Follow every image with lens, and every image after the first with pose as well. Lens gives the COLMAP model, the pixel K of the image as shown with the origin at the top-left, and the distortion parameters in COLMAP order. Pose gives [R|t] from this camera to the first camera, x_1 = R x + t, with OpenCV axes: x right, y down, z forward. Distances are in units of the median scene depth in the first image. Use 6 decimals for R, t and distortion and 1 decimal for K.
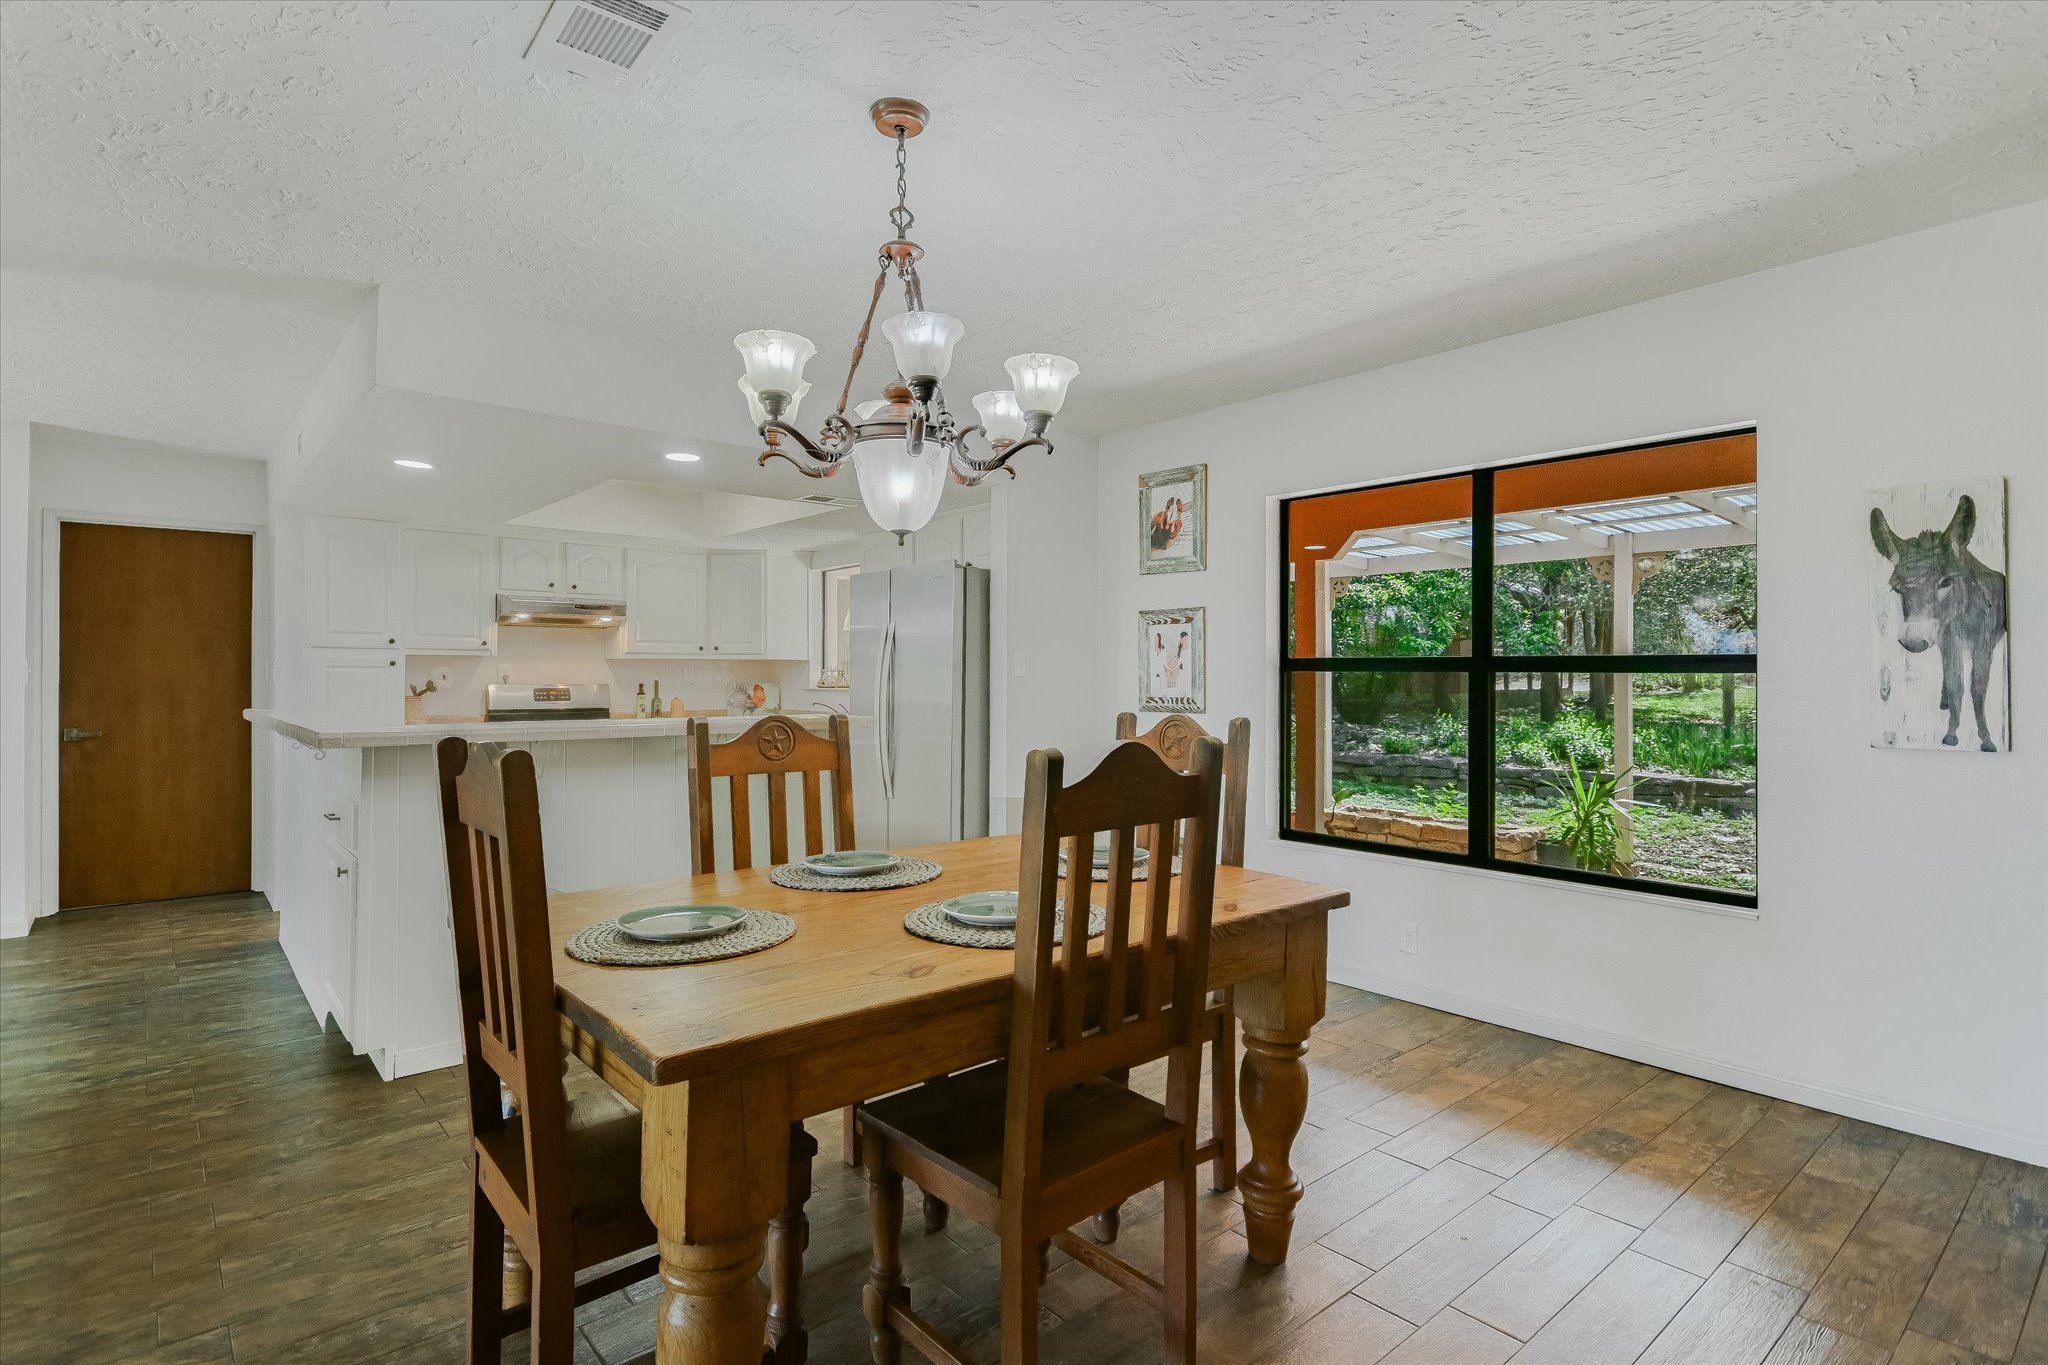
lens RADIAL K [[1023.8, 0, 1019.4], [0, 1023.8, 680.2], [0, 0, 1]] dist [0.003531, 0.000151]
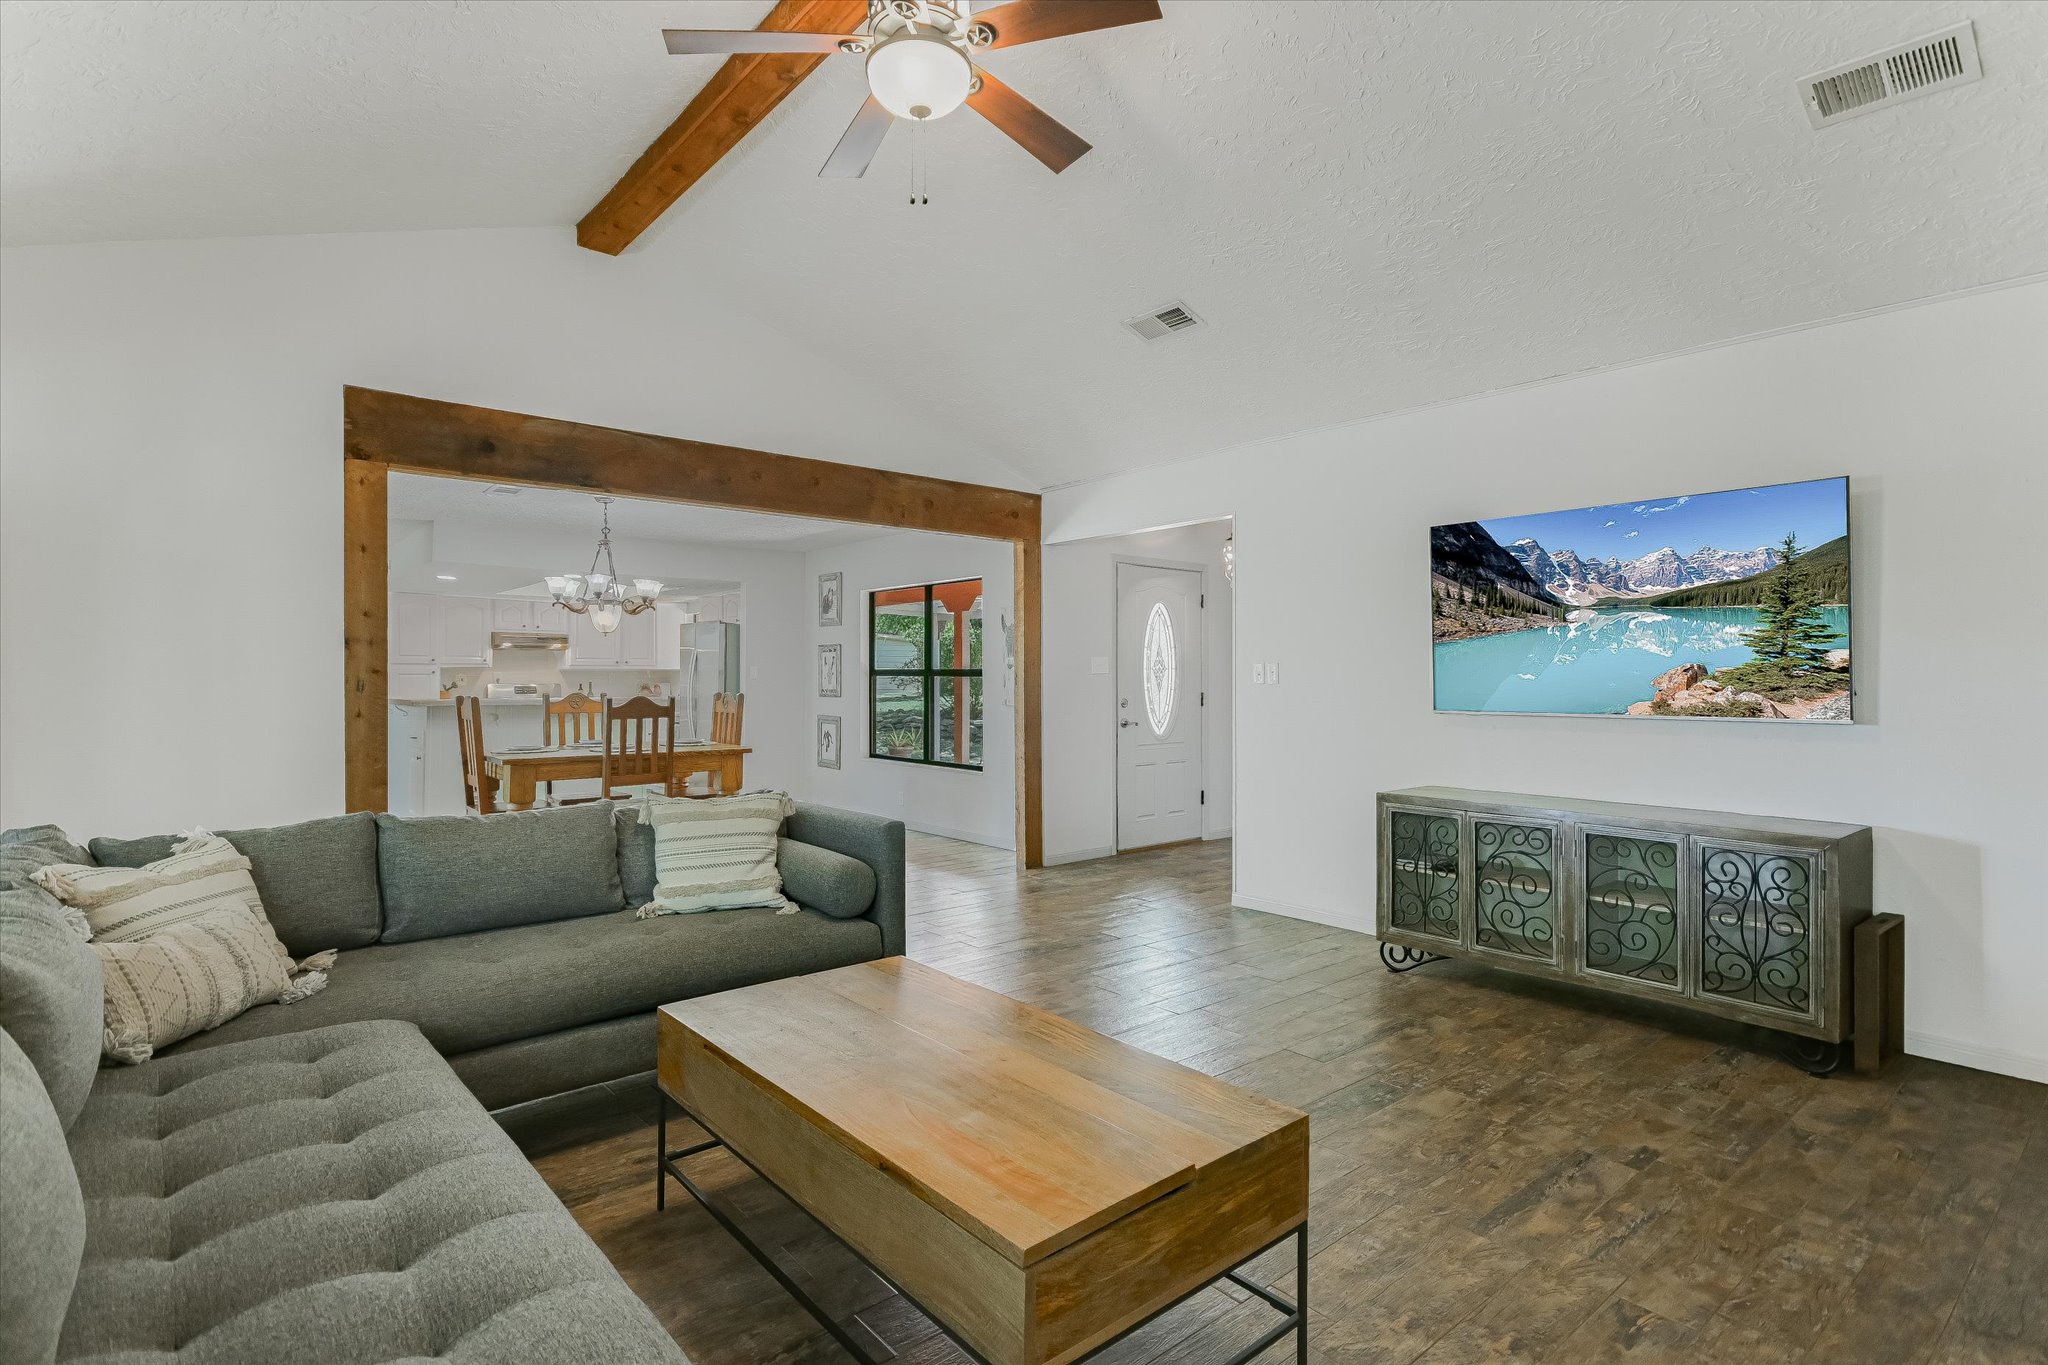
lens RADIAL K [[1023.8, 0, 1029.8], [0, 1023.8, 678.0], [0, 0, 1]] dist [0.003531, 0.000151]
pose [[0.999947, -0.002662, -0.009987, 0.551778], [0.002639, 0.999994, -0.002264, 0.000570], [0.009993, 0.002238, 0.999948, -0.959691]]
